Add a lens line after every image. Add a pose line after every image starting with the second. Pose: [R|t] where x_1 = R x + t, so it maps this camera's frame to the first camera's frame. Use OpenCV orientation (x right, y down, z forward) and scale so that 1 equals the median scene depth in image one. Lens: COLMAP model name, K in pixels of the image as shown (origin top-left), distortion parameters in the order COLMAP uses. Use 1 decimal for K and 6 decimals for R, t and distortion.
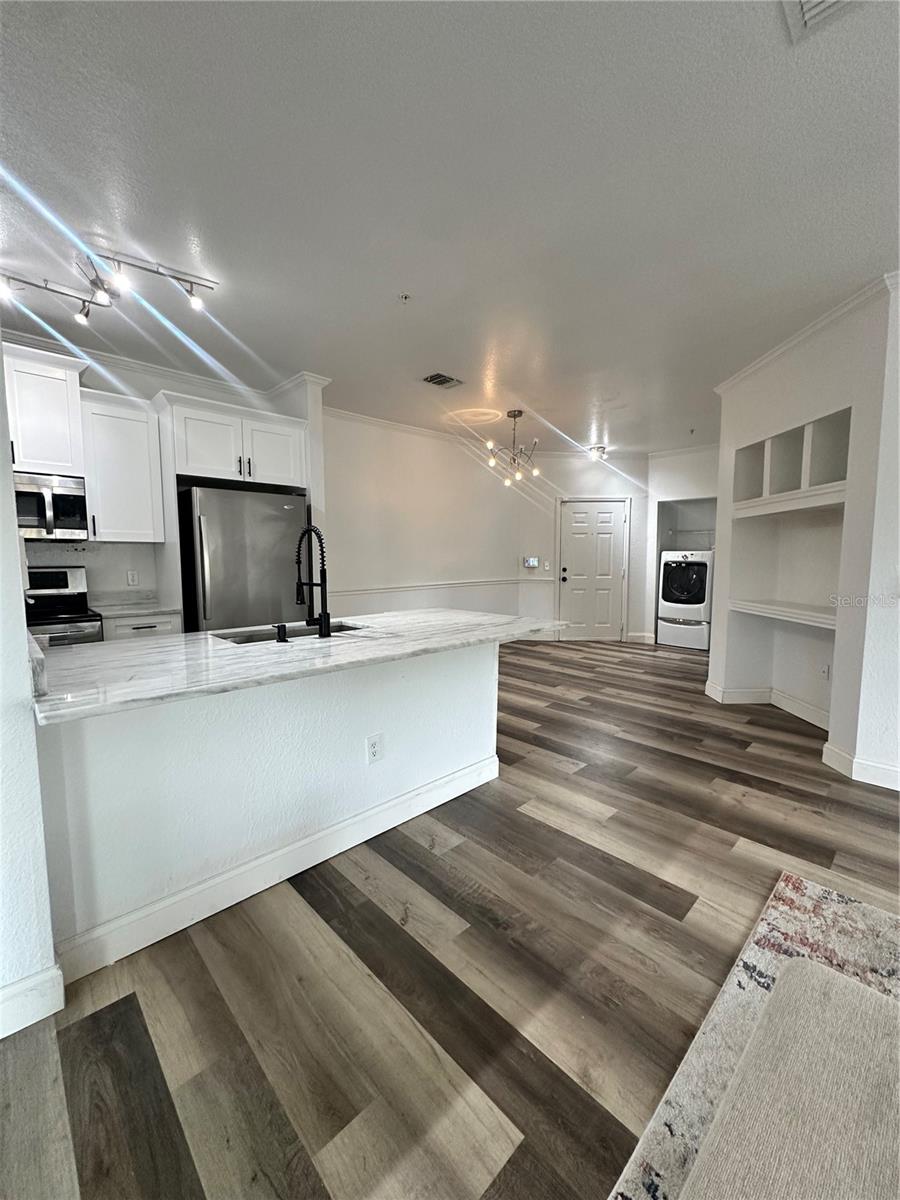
lens RADIAL K [[479.4, 0, 448.7], [0, 479.4, 600.2], [0, 0, 1]] dist [-0.002551, 0.000604]
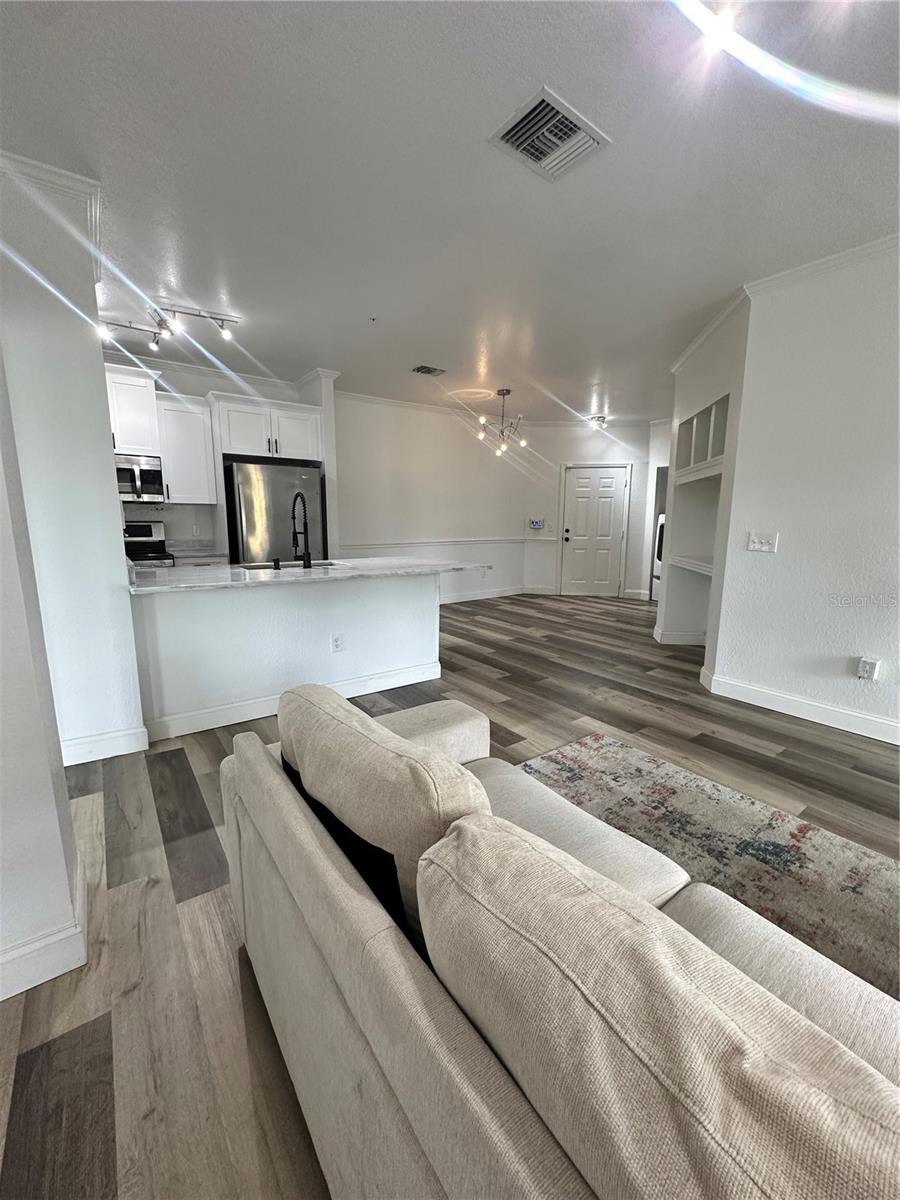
lens RADIAL K [[479.4, 0, 448.7], [0, 479.4, 600.2], [0, 0, 1]] dist [-0.002551, 0.000604]
pose [[0.990840, 0.029391, -0.131807, 0.265646], [-0.019464, 0.996919, 0.075980, 0.037632], [0.133634, -0.072718, 0.988359, -0.295519]]
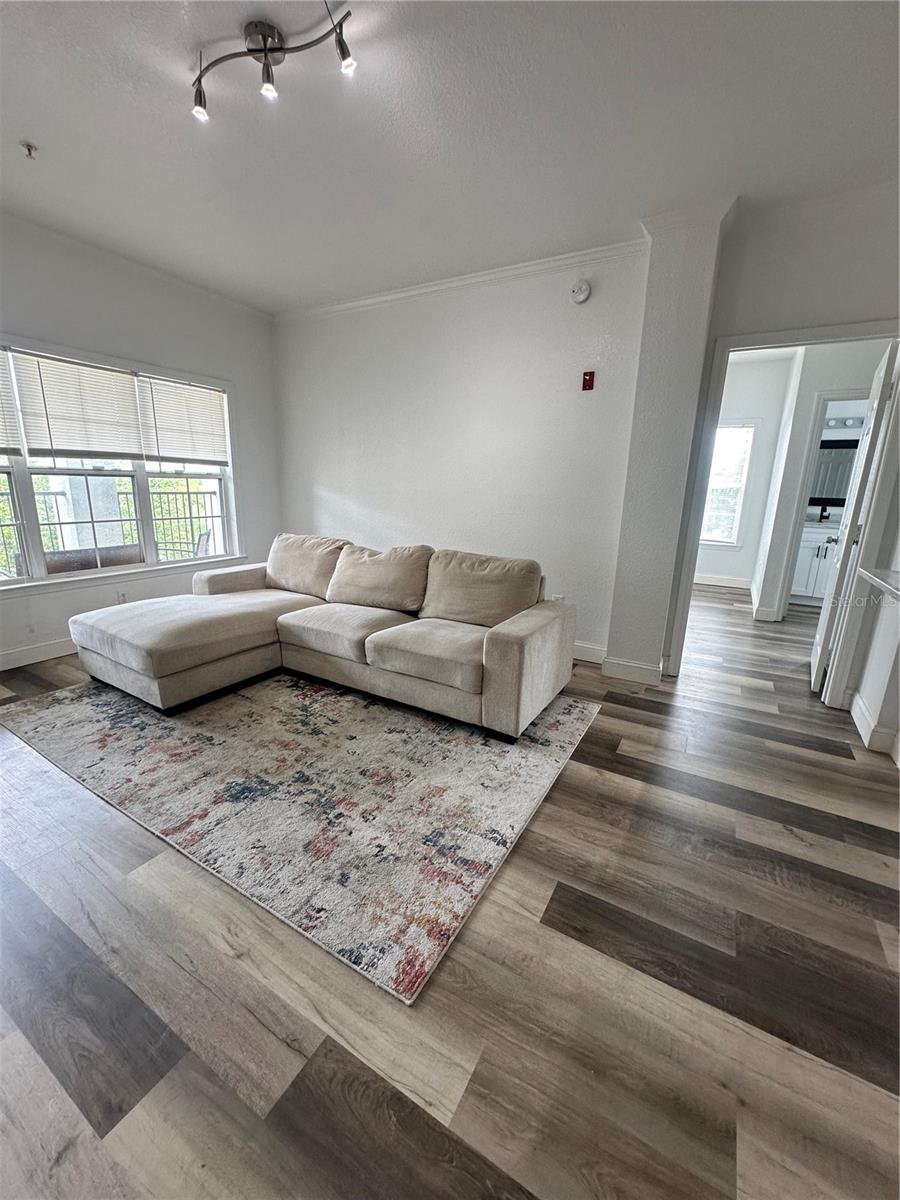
lens RADIAL K [[479.4, 0, 448.7], [0, 479.4, 600.2], [0, 0, 1]] dist [-0.002551, 0.000604]
pose [[-0.962557, 0.040005, -0.268111, 0.489890], [-0.049747, 0.946184, 0.319781, -0.069400], [0.266475, 0.321146, -0.908766, 0.861606]]
